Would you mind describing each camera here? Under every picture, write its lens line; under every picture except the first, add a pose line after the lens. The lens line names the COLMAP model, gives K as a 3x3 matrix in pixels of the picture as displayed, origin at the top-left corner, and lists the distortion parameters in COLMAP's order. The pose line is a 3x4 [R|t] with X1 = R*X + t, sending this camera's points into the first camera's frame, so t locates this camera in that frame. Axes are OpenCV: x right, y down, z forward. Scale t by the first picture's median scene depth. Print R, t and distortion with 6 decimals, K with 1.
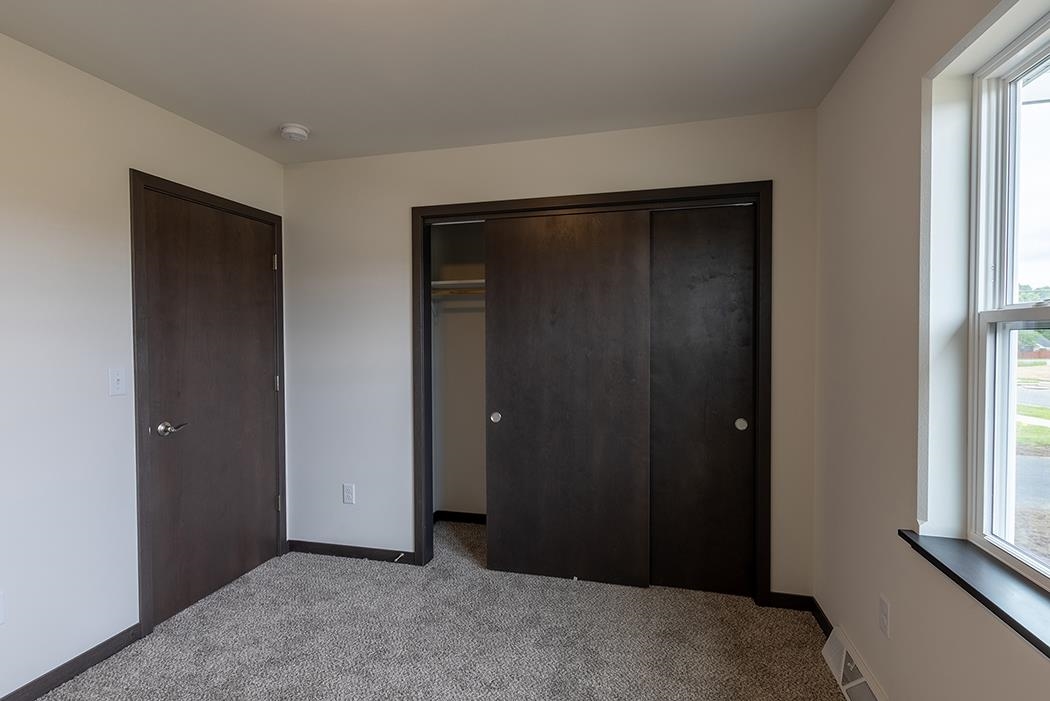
lens RADIAL K [[510.6, 0, 517.7], [0, 510.6, 349.9], [0, 0, 1]] dist [0.001166, -0.000362]
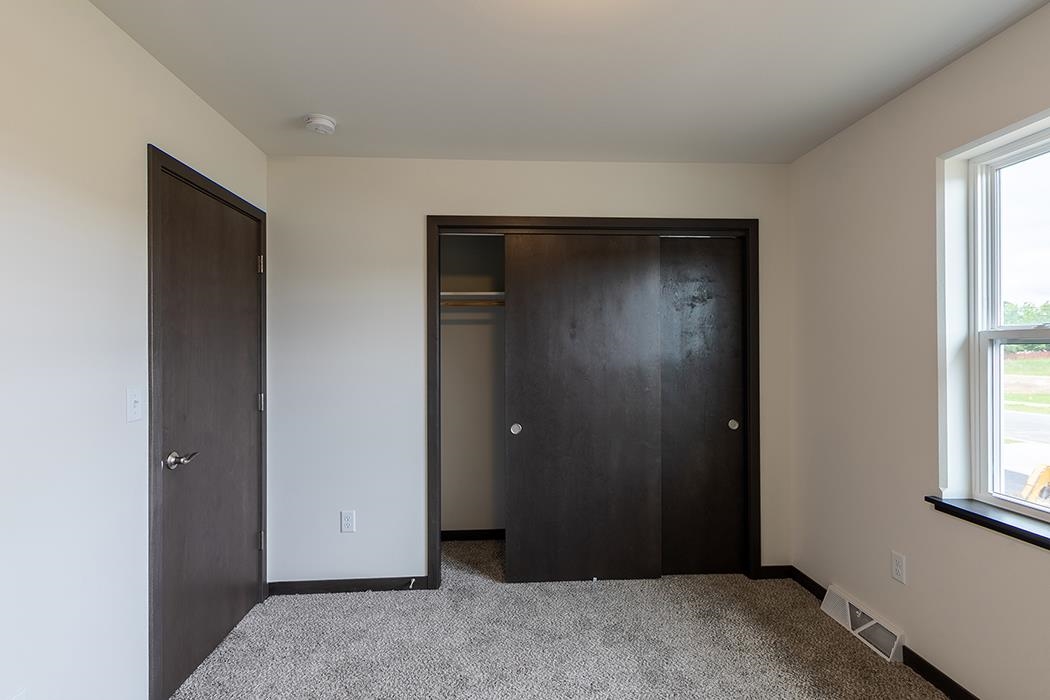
lens RADIAL K [[510.6, 0, 517.7], [0, 510.6, 349.4], [0, 0, 1]] dist [0.001166, -0.000362]
pose [[0.951563, 0.001253, 0.307452, -0.375440], [0.006929, 0.999650, -0.025520, 0.000489], [-0.307377, 0.026414, 0.951221, 0.037727]]
